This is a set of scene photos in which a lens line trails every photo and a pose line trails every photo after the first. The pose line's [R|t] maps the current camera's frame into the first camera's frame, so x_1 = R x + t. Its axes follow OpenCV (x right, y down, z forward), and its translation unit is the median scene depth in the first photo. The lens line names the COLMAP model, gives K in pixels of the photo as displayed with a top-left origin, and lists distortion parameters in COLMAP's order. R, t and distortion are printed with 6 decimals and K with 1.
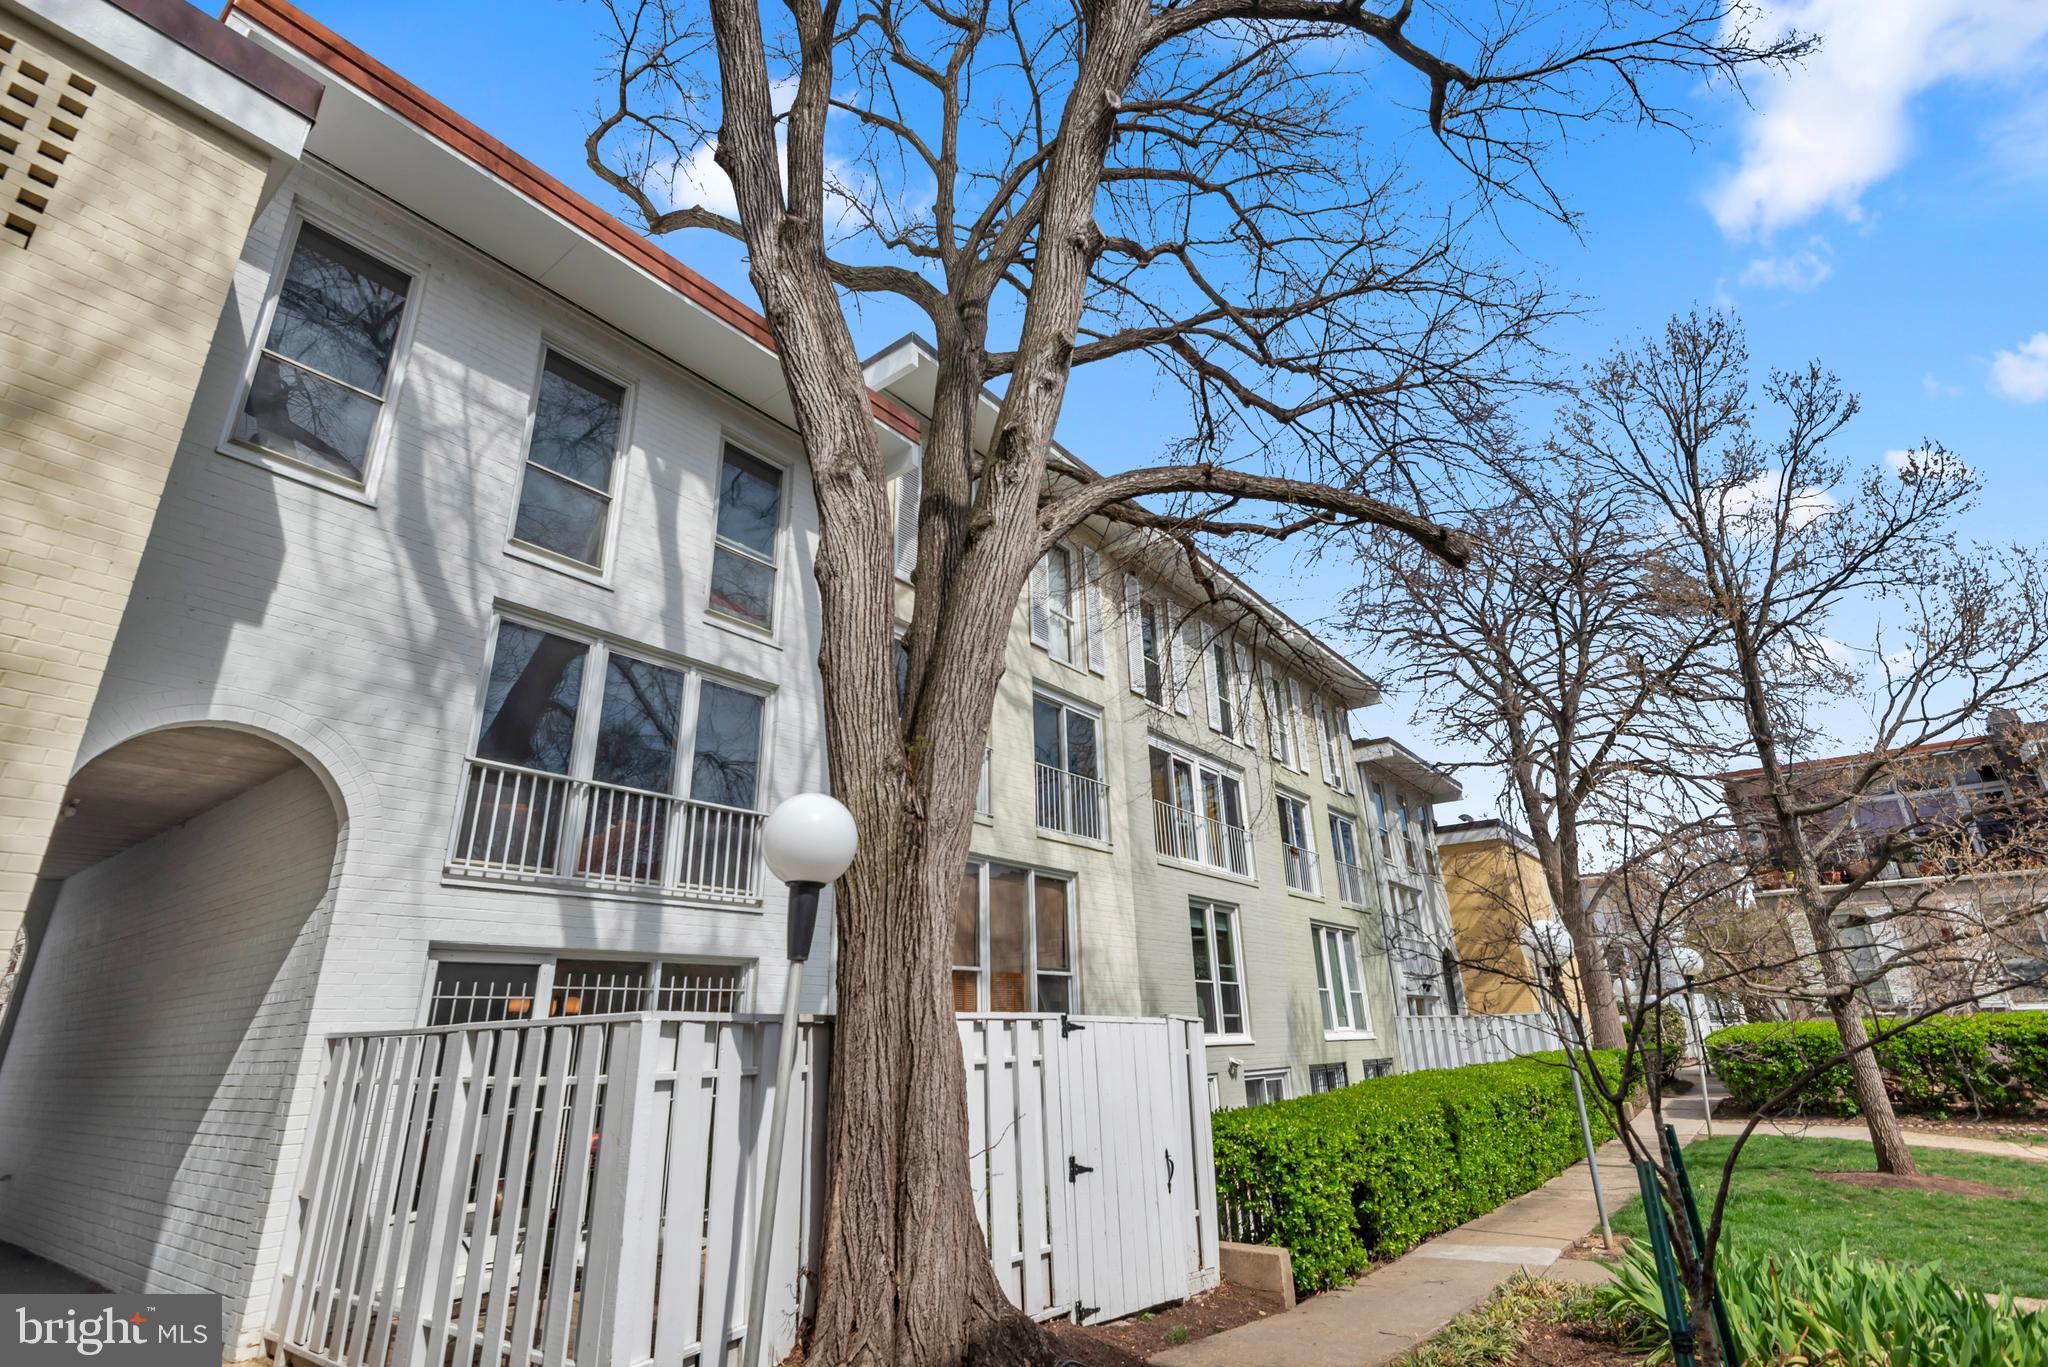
lens RADIAL K [[964.1, 0, 1024.0], [0, 964.1, 683.5], [0, 0, 1]] dist [0.000490, -0.009775]
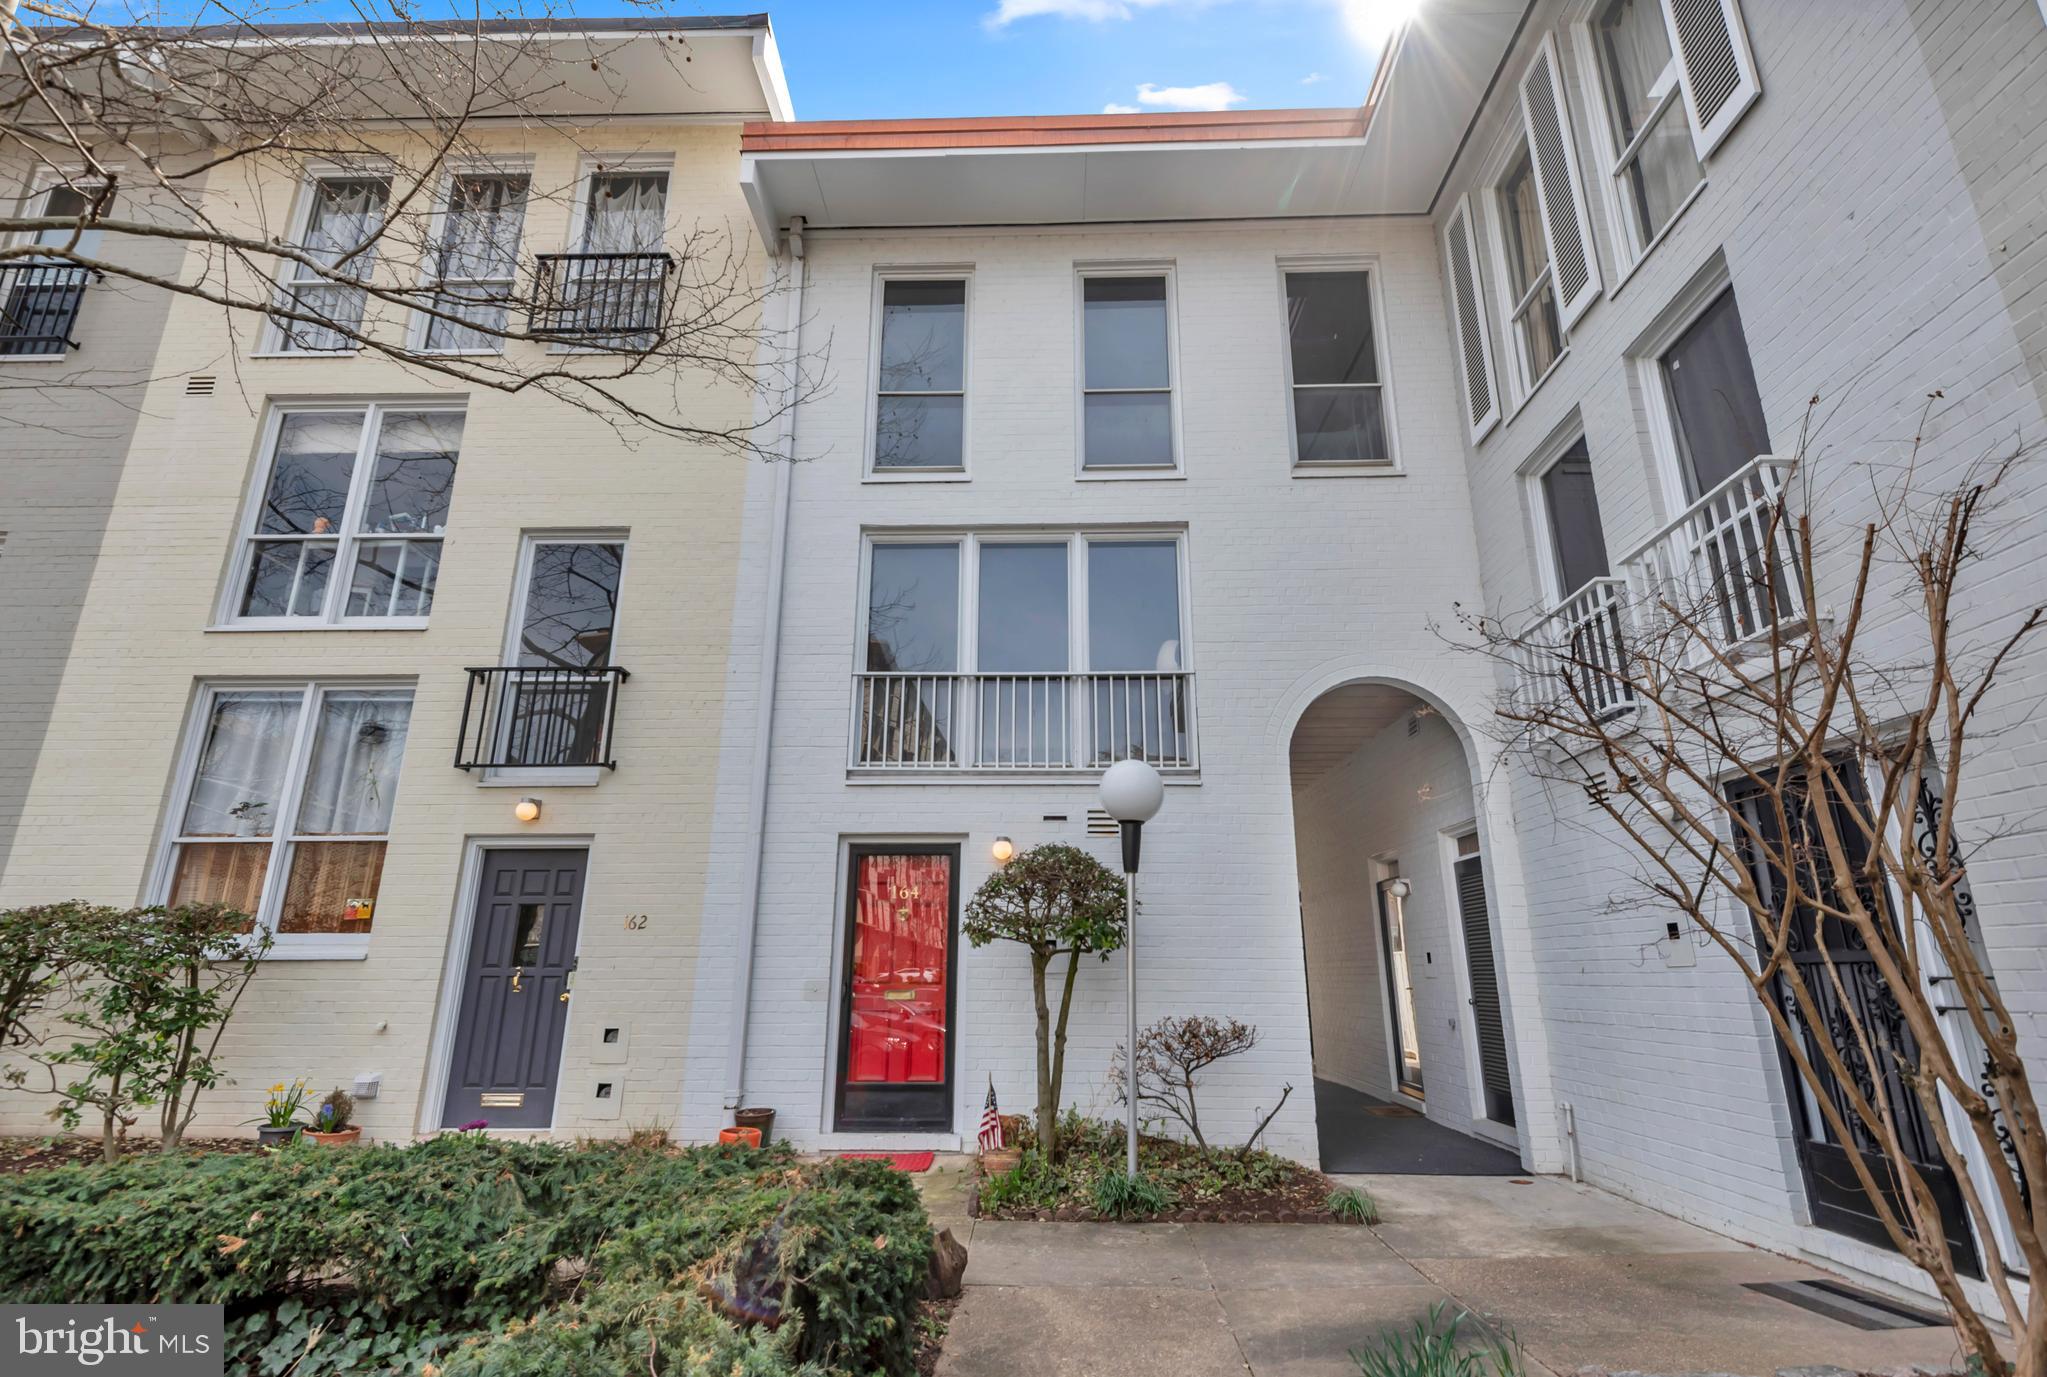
lens RADIAL K [[959.4, 0, 1029.6], [0, 959.4, 654.1], [0, 0, 1]] dist [-0.000421, -0.000014]
pose [[0.593094, -0.201565, -0.779494, 0.332497], [0.261280, 0.963943, -0.050461, 0.136483], [0.761559, -0.173738, 0.624374, 0.387433]]
